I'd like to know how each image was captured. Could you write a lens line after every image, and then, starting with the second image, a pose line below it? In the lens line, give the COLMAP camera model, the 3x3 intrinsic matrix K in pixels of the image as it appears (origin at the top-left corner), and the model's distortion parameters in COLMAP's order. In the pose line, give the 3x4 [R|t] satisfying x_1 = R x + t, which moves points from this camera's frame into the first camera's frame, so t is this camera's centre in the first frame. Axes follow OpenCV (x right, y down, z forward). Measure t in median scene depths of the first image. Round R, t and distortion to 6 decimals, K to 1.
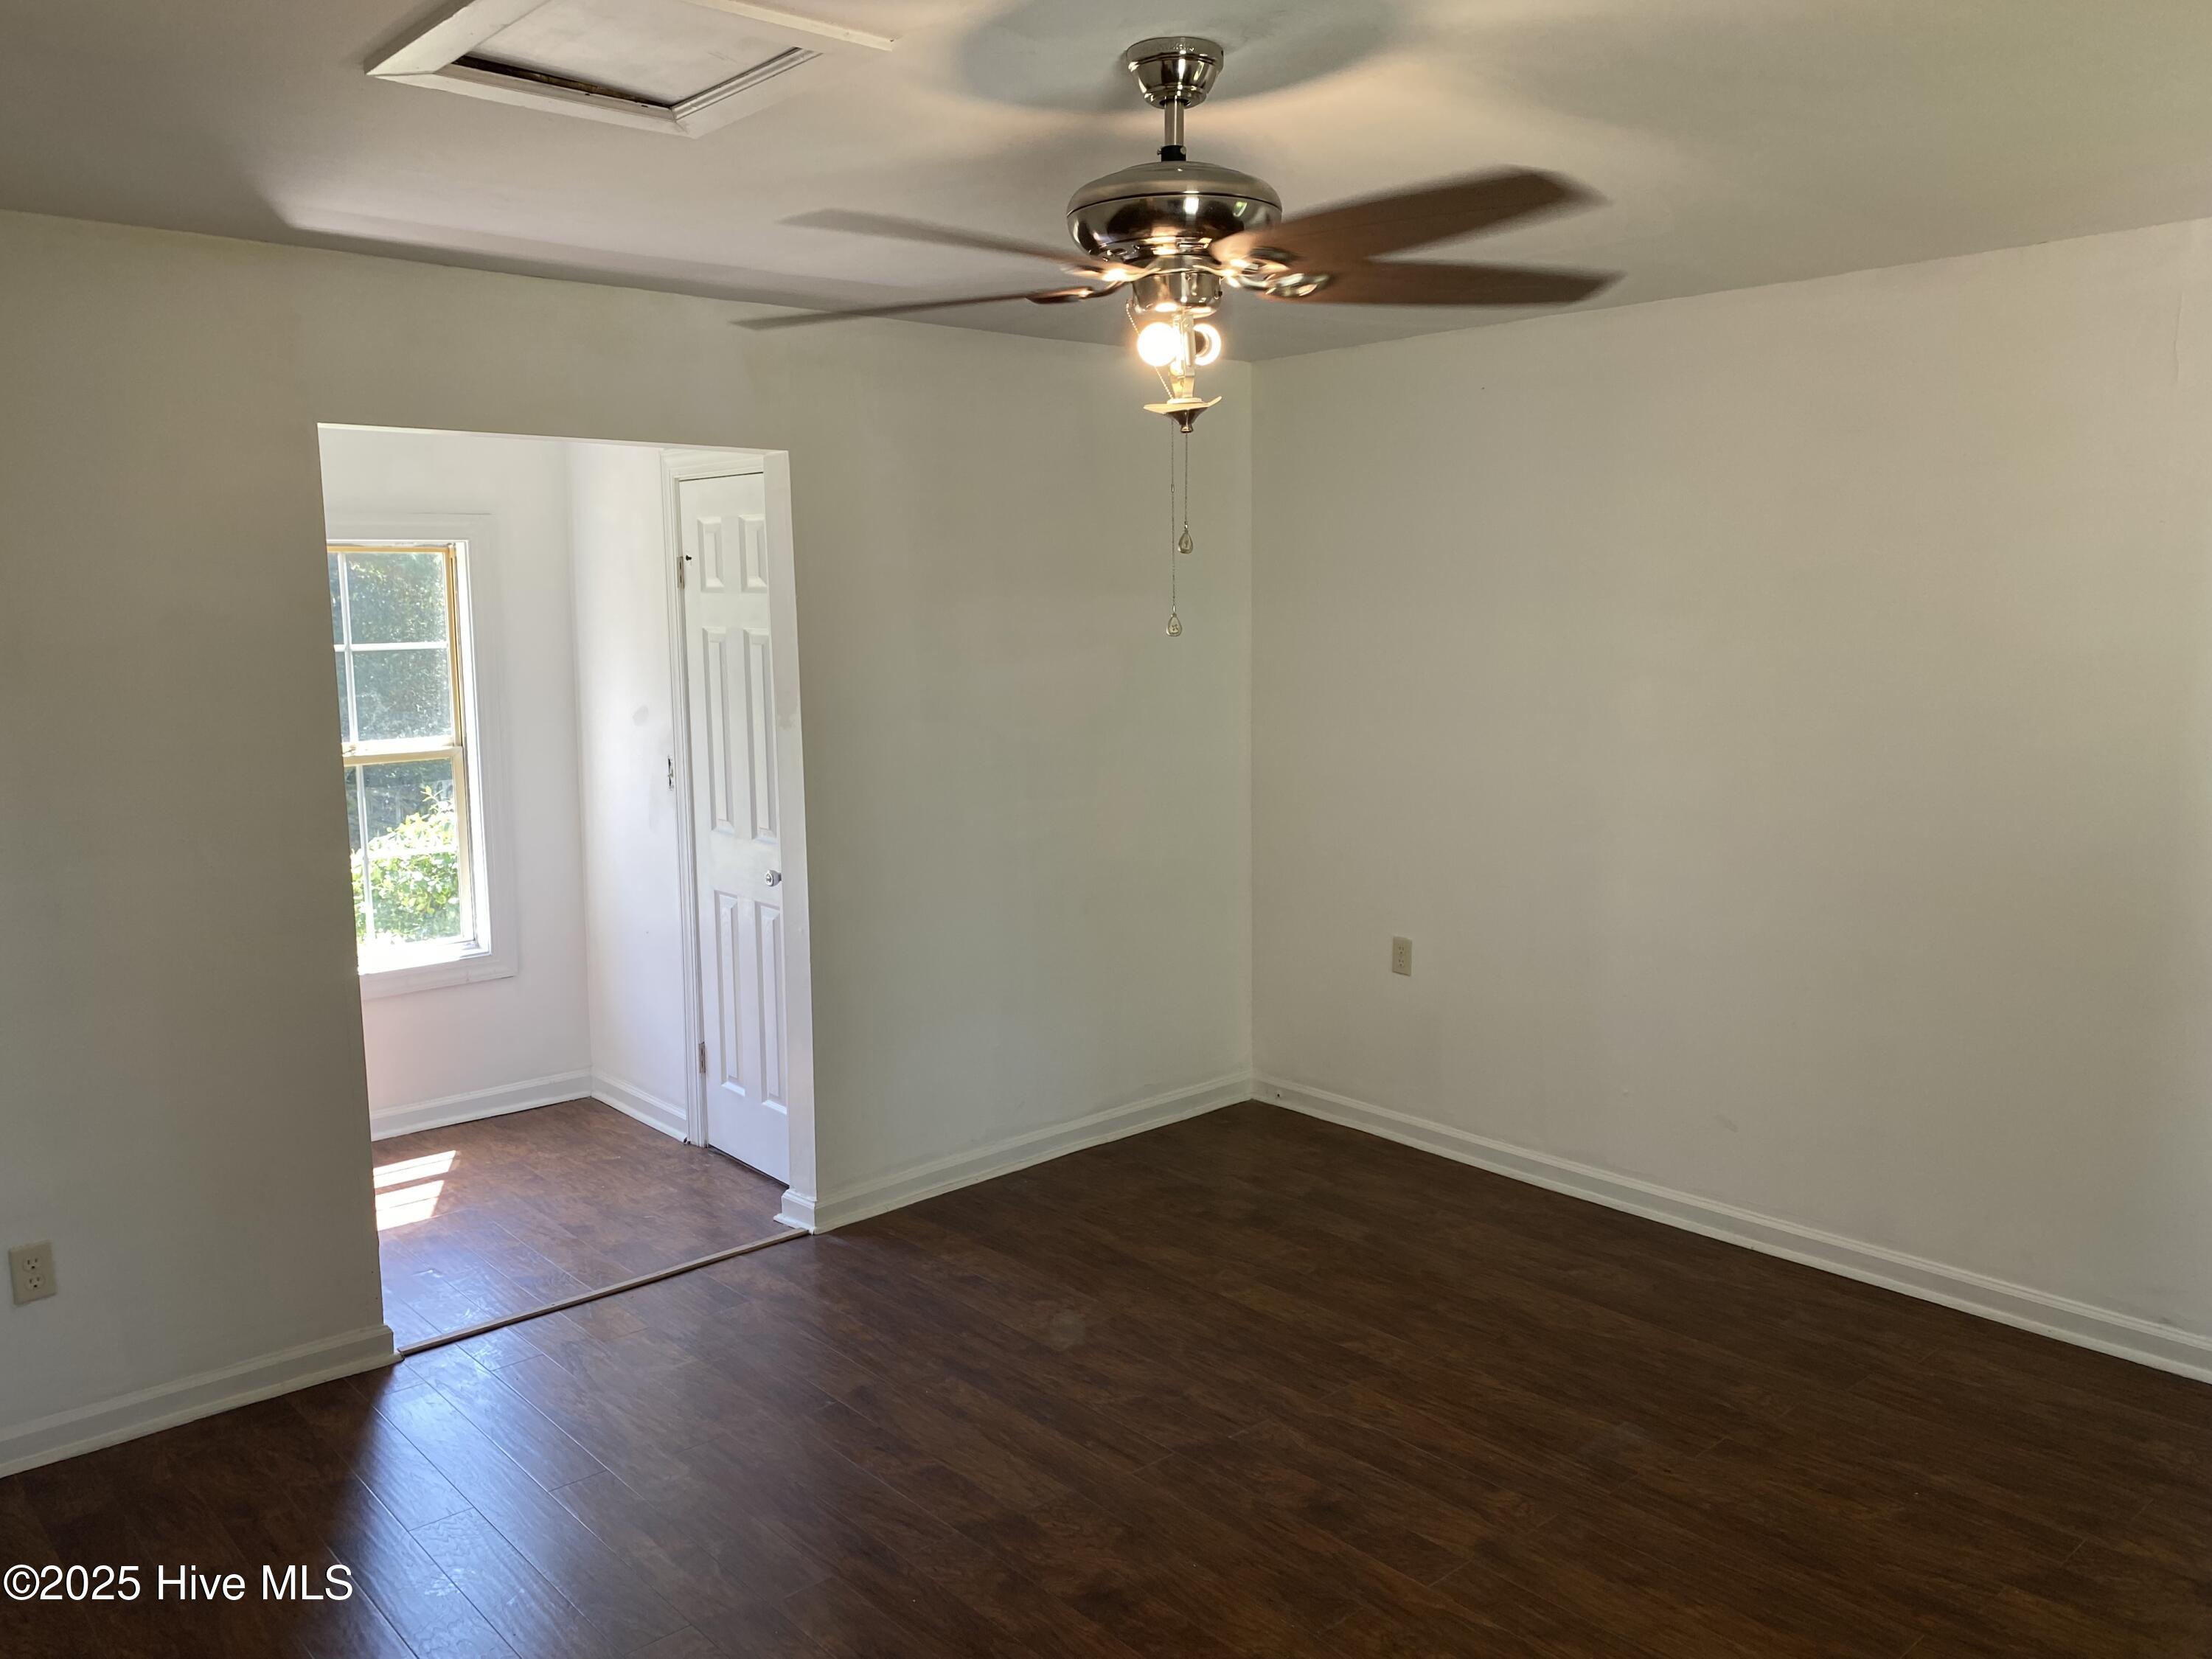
lens RADIAL K [[1684.0, 0, 1107.1], [0, 1684.0, 827.1], [0, 0, 1]] dist [0.035727, -0.032957]
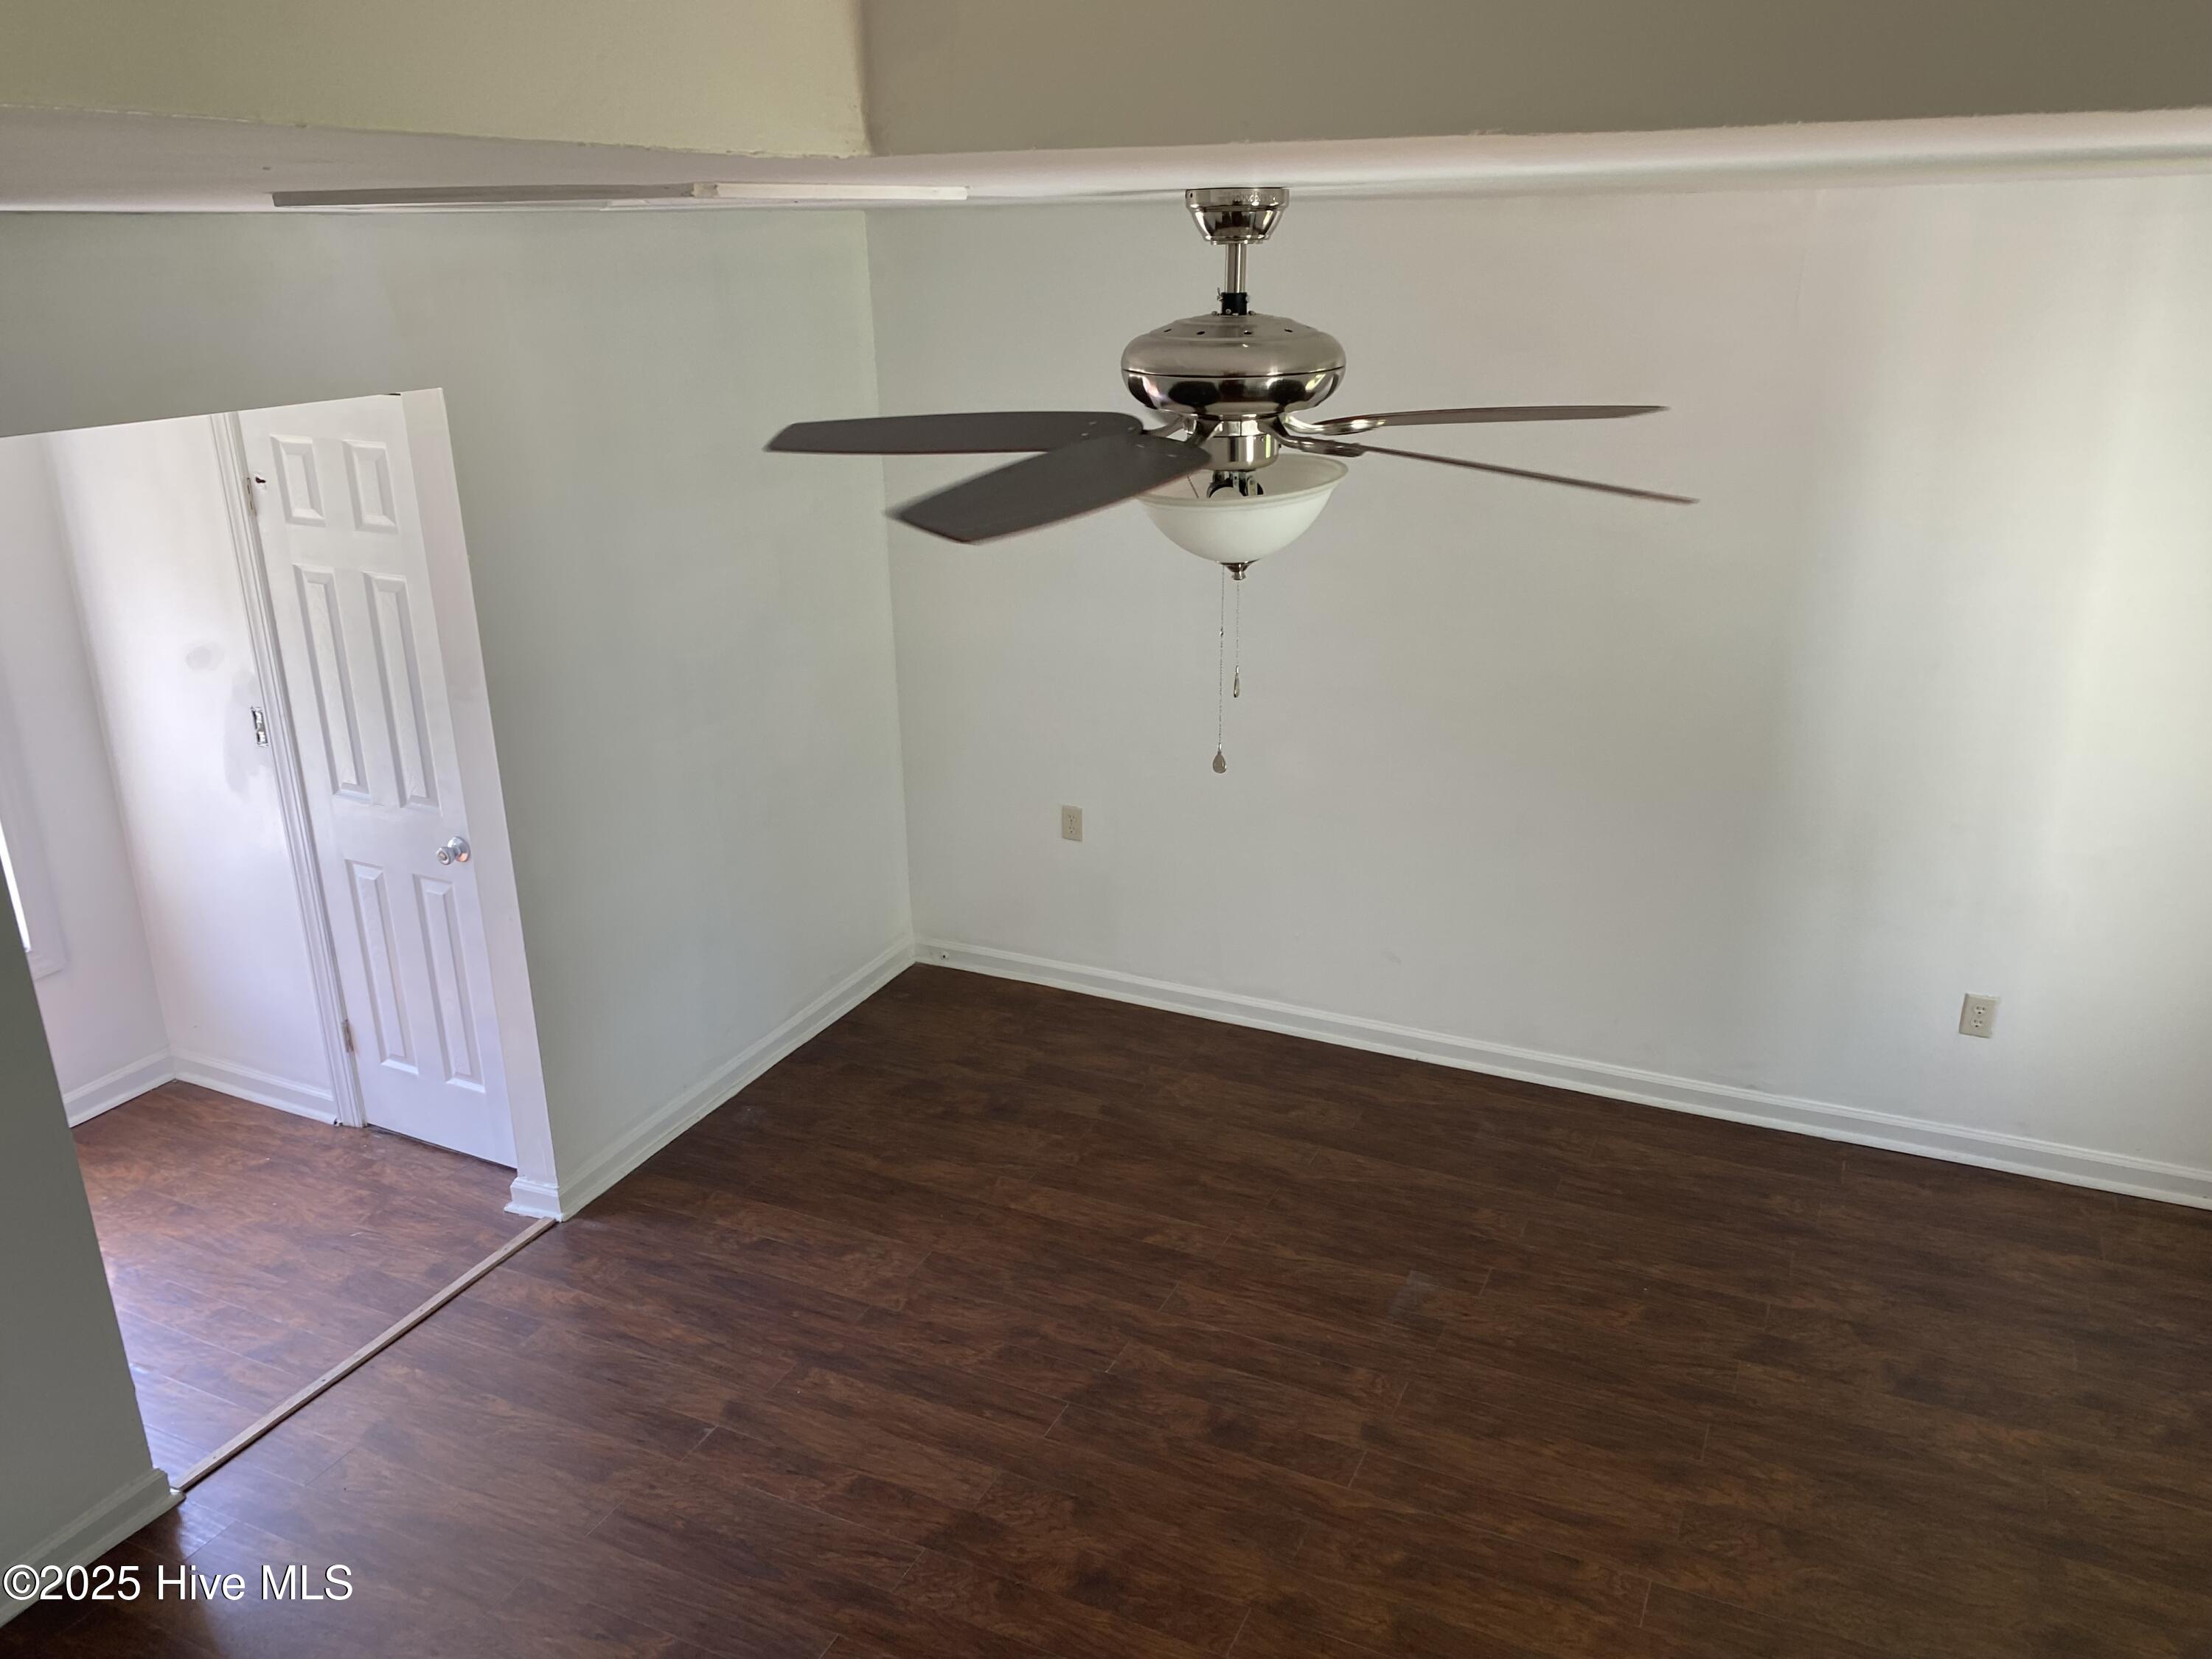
lens RADIAL K [[1684.0, 0, 1100.9], [0, 1684.0, 833.5], [0, 0, 1]] dist [0.035727, -0.032957]
pose [[0.922704, -0.136498, 0.360535, -0.230716], [0.059135, 0.974265, 0.217512, -0.178150], [-0.380946, -0.179379, 0.907030, 0.067263]]
